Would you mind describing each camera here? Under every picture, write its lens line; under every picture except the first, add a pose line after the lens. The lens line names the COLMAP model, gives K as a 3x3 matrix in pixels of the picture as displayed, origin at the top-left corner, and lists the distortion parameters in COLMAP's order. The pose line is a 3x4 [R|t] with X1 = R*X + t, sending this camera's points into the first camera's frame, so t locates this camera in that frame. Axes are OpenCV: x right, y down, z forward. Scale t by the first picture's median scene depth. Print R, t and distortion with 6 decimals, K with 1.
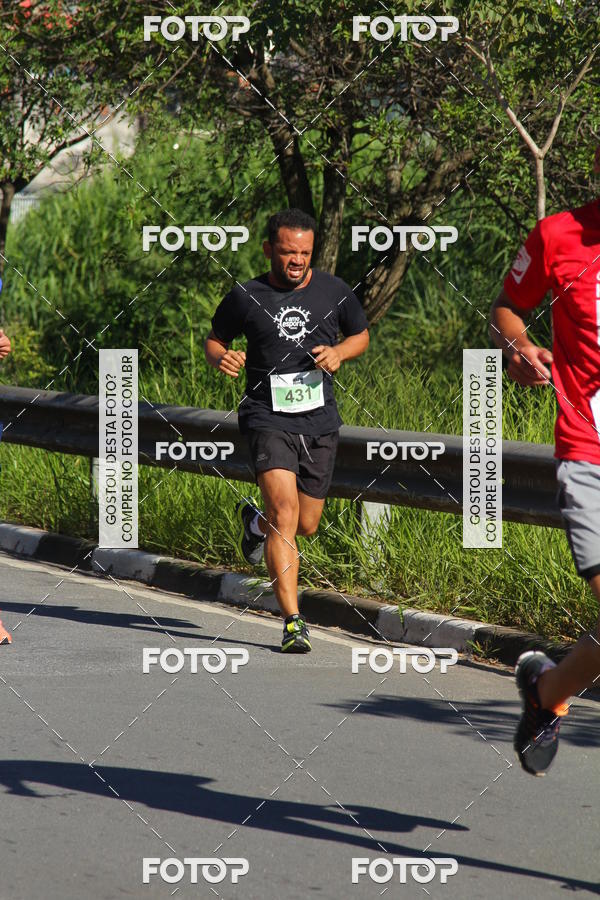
lens RADIAL K [[6664.9, 0, 303.6], [0, 6664.9, 445.7], [0, 0, 1]] dist [2.663120, 14.187869]
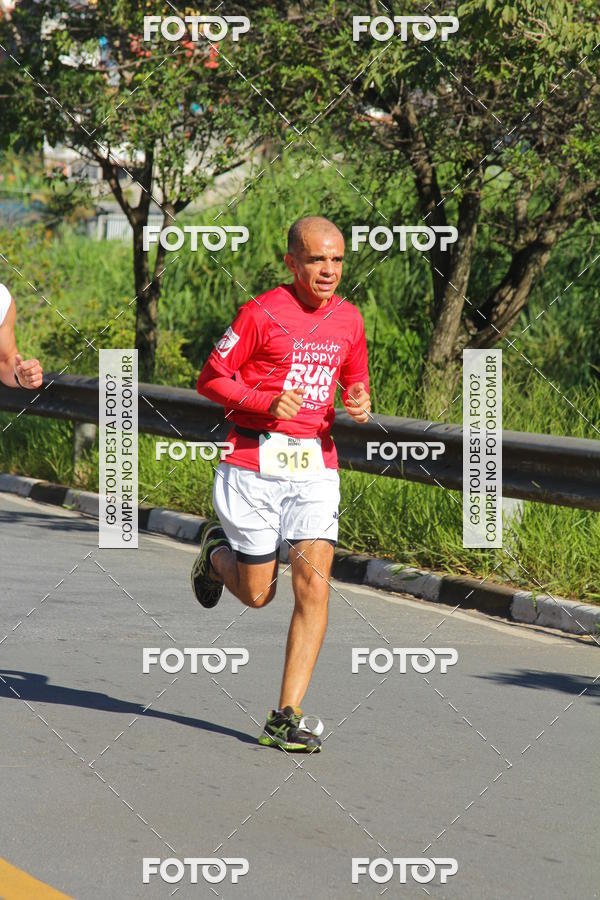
lens RADIAL K [[6664.9, 0, 303.6], [0, 6664.9, 445.7], [0, 0, 1]] dist [2.663120, 14.187869]
pose [[0.999267, 0.021814, 0.031459, -0.056376], [-0.021616, 0.999744, -0.006619, 0.007561], [-0.031595, 0.005935, 0.999483, -0.104383]]
